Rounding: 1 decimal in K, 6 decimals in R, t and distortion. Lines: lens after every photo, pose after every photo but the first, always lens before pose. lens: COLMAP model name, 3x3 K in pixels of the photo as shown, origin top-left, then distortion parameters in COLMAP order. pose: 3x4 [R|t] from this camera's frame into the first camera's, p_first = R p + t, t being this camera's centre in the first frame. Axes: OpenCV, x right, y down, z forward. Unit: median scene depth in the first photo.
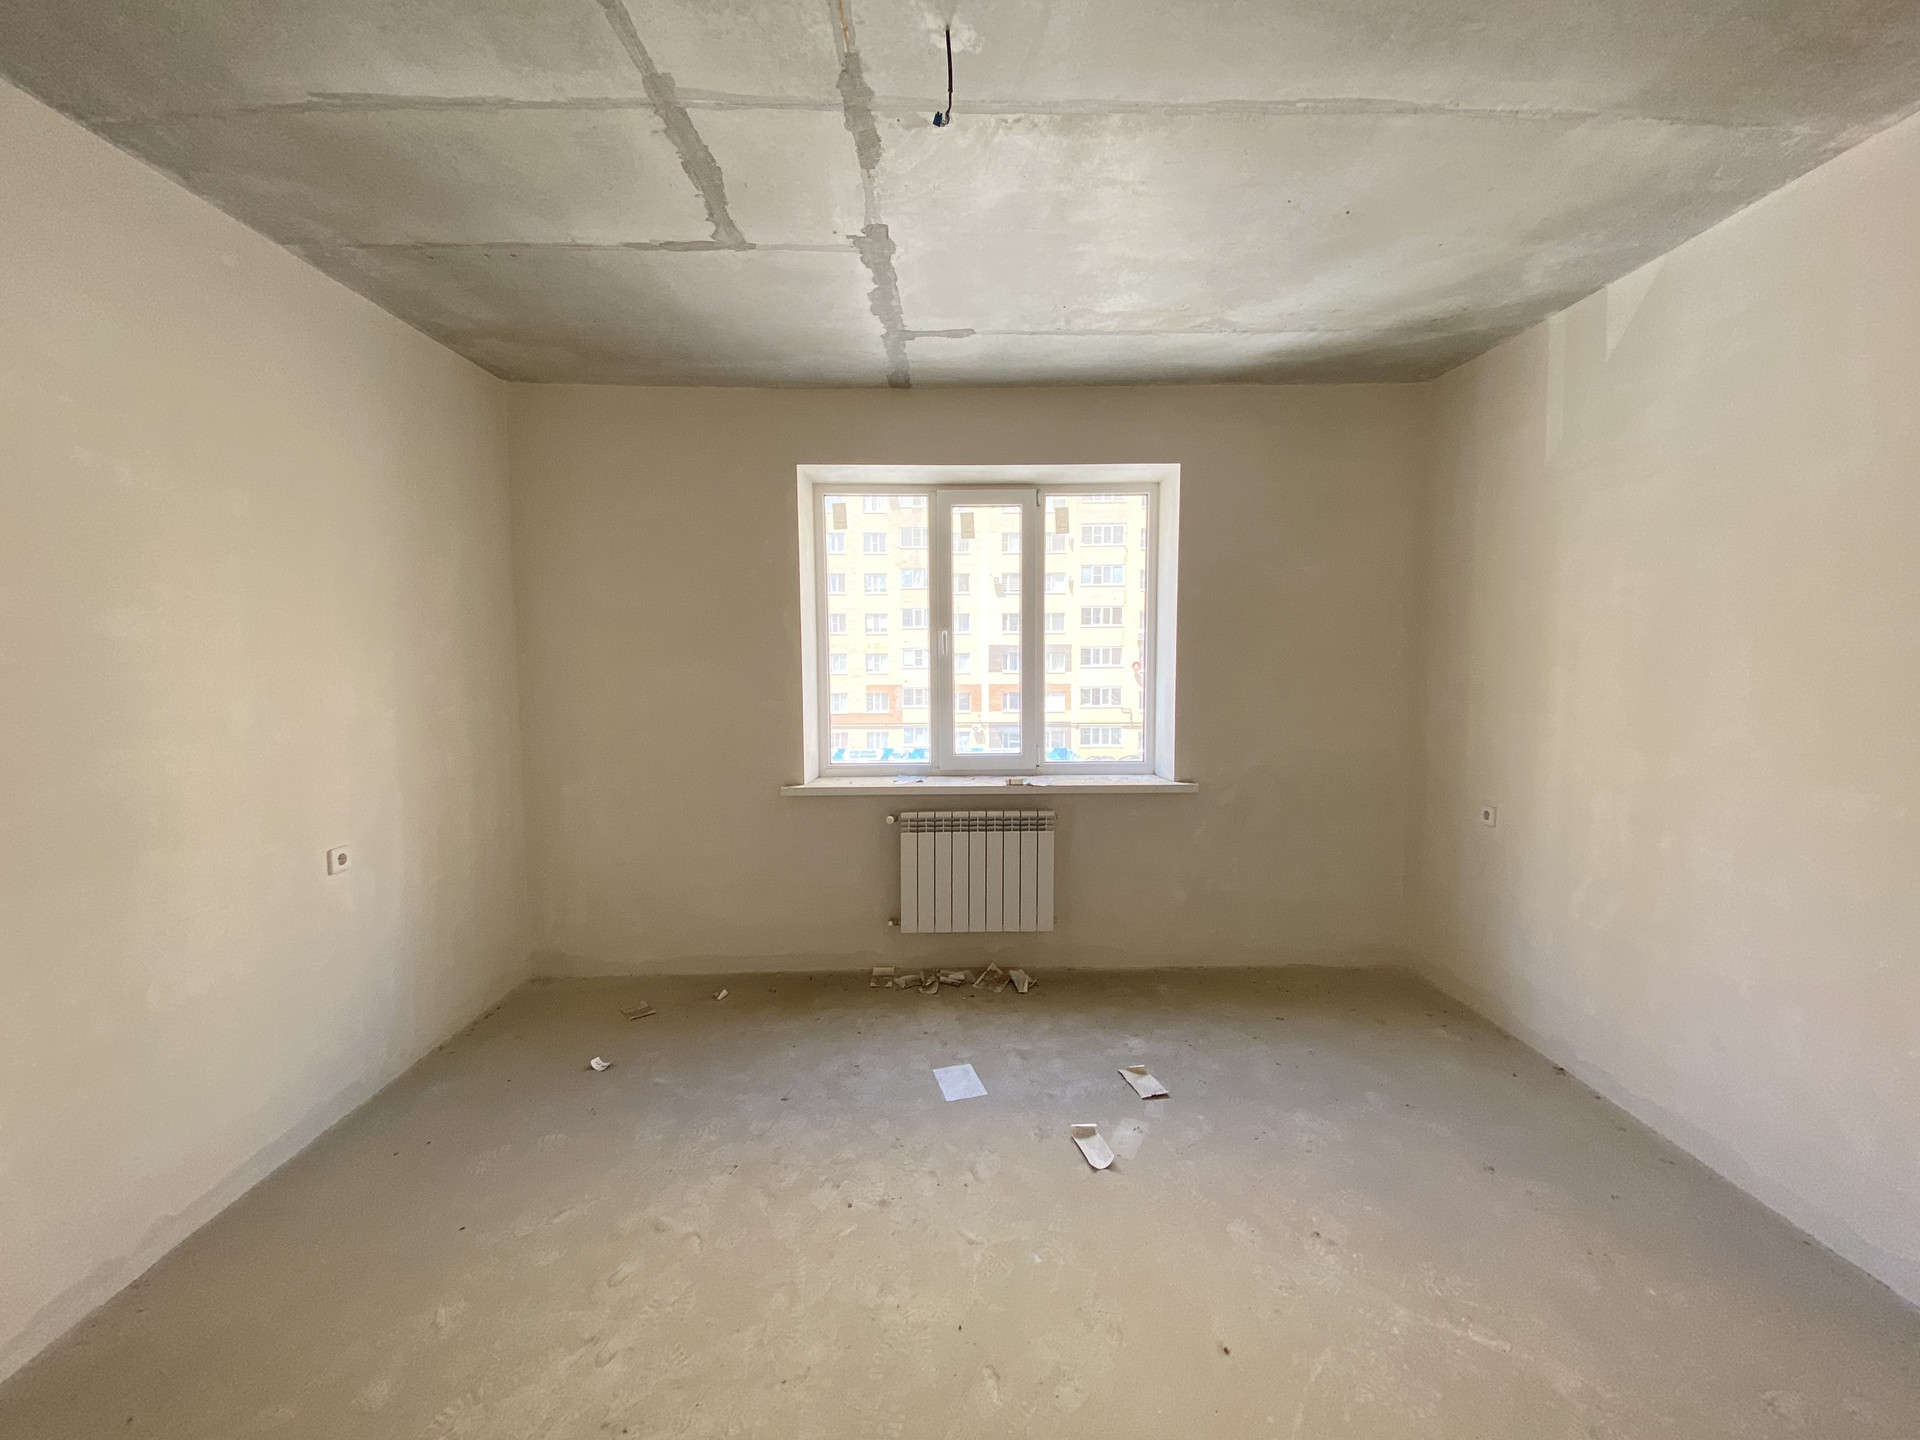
lens RADIAL K [[775.2, 0, 959.0], [0, 775.2, 712.4], [0, 0, 1]] dist [0.037374, -0.032732]
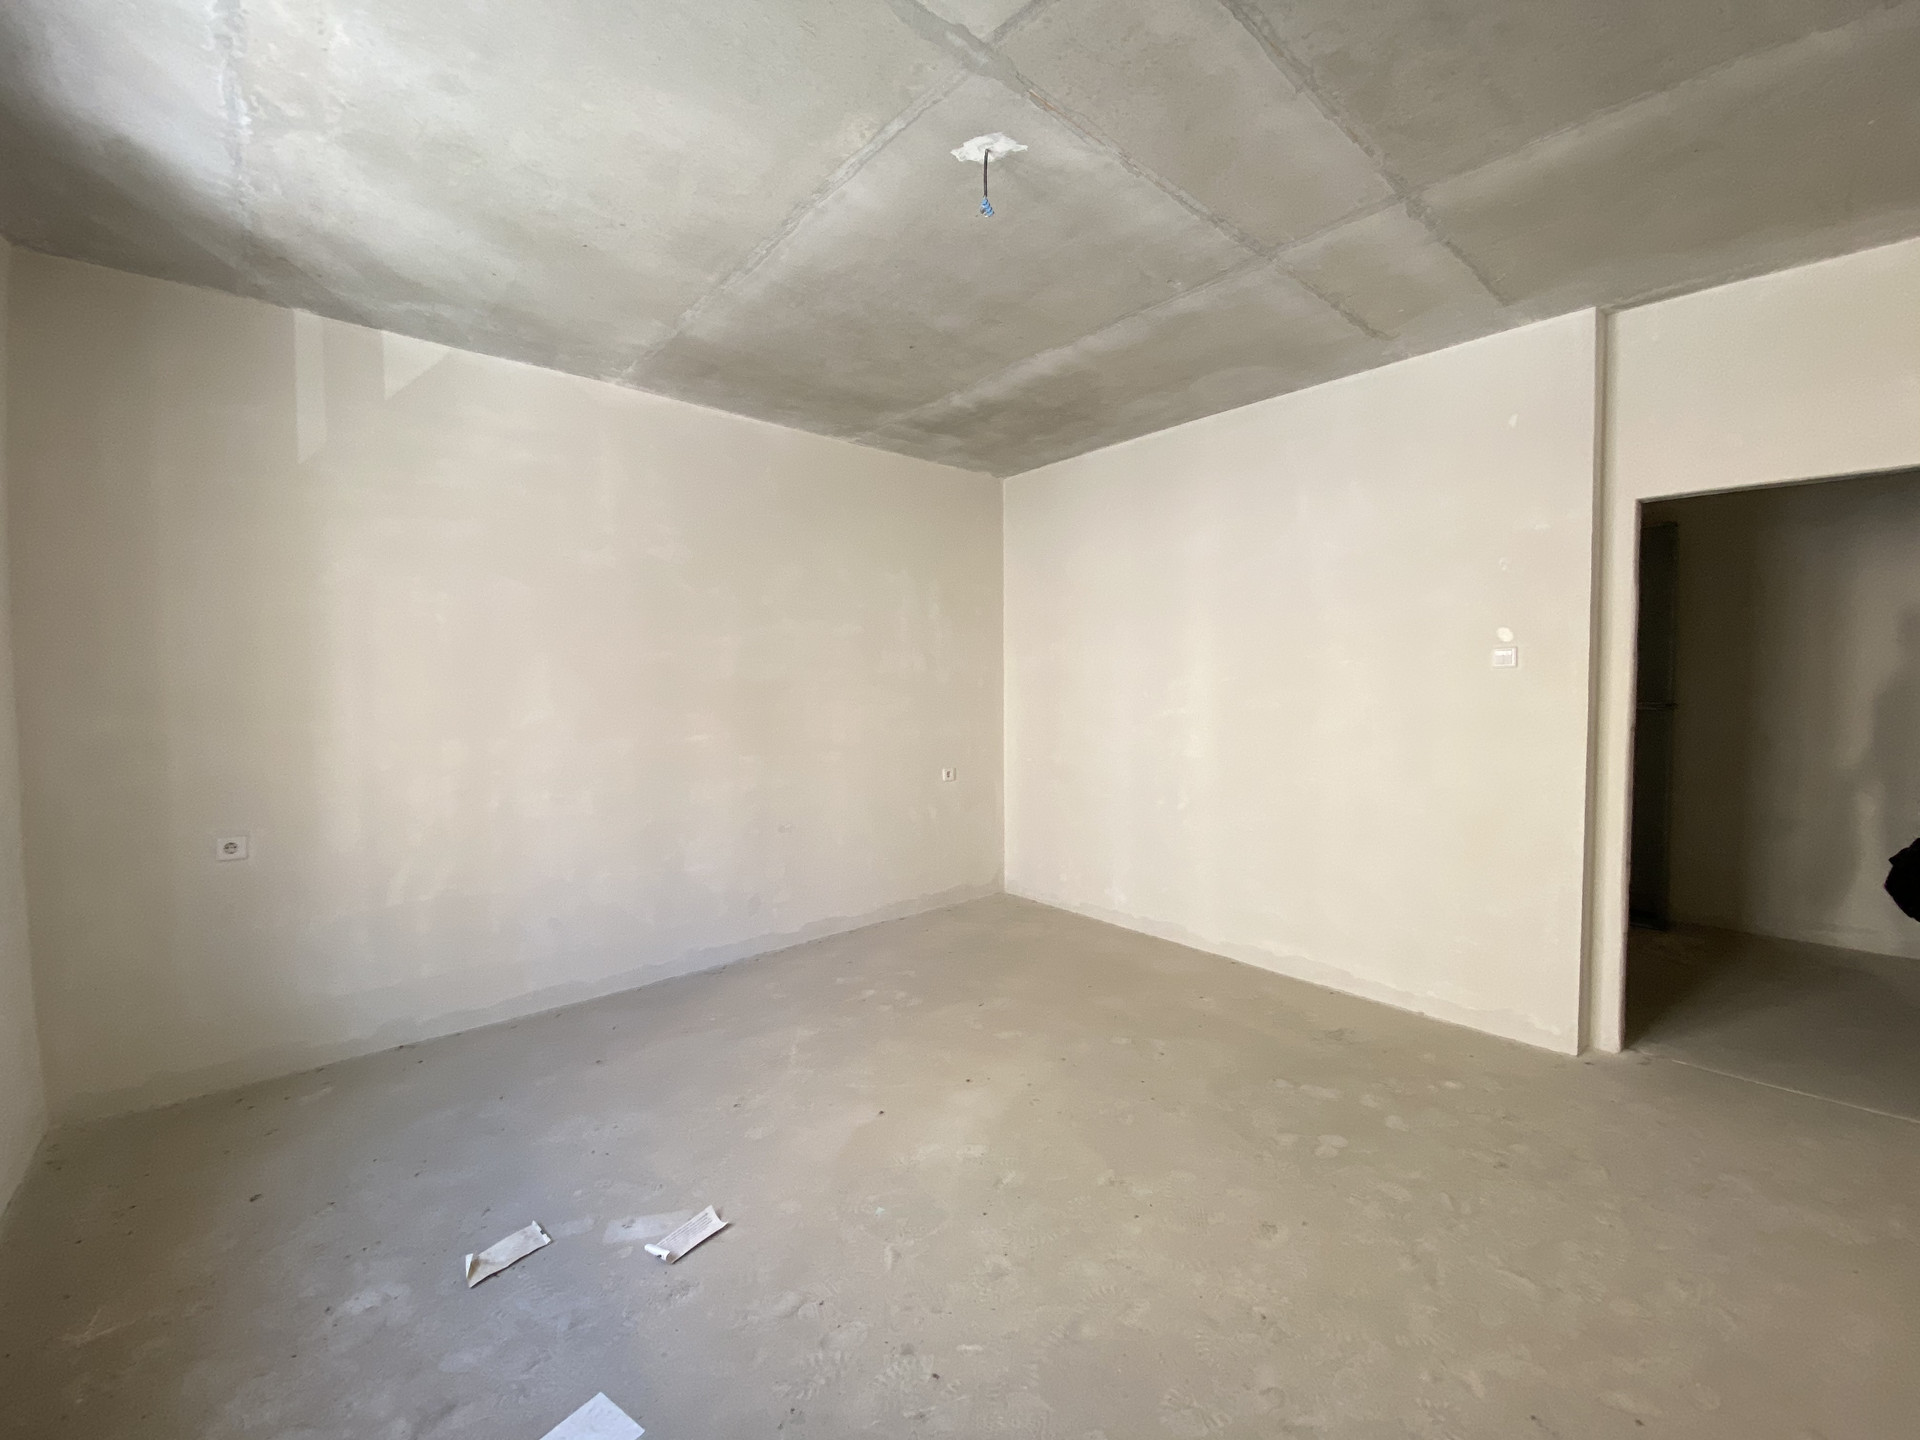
lens RADIAL K [[775.2, 0, 959.0], [0, 775.2, 712.4], [0, 0, 1]] dist [0.037374, -0.032732]
pose [[-0.649105, -0.017317, 0.760502, -0.490745], [0.060872, 0.995352, 0.074620, -0.029627], [-0.758260, 0.094729, -0.645034, 0.985022]]
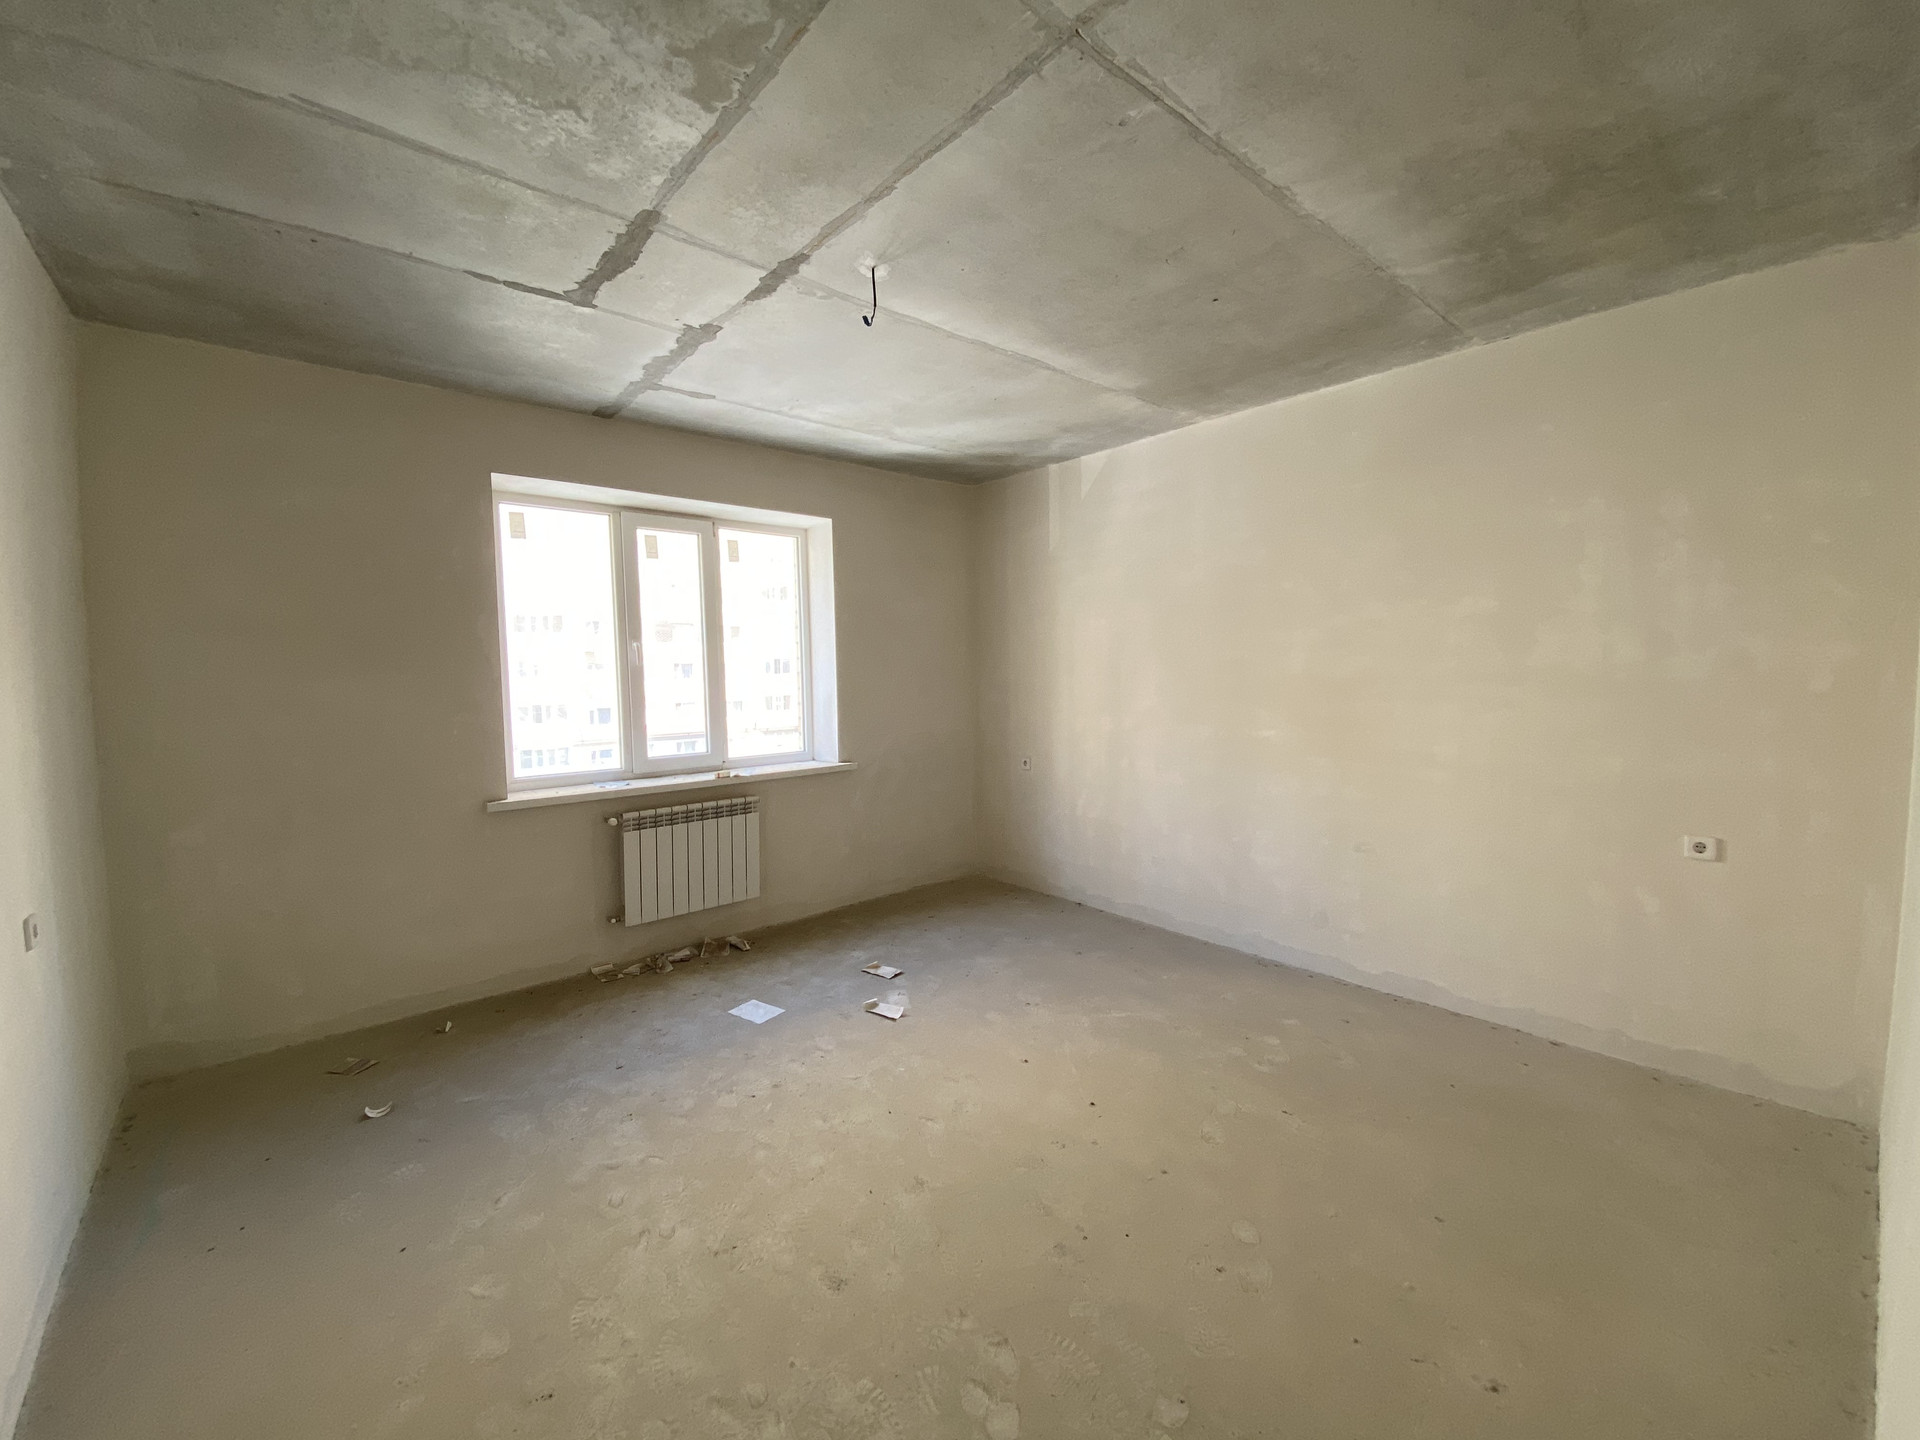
lens RADIAL K [[775.2, 0, 959.0], [0, 775.2, 712.4], [0, 0, 1]] dist [0.037374, -0.032732]
pose [[0.767540, -0.043474, 0.639525, -0.472509], [0.053646, 0.998554, 0.003496, 0.013425], [-0.638752, 0.031625, 0.768763, -0.150207]]
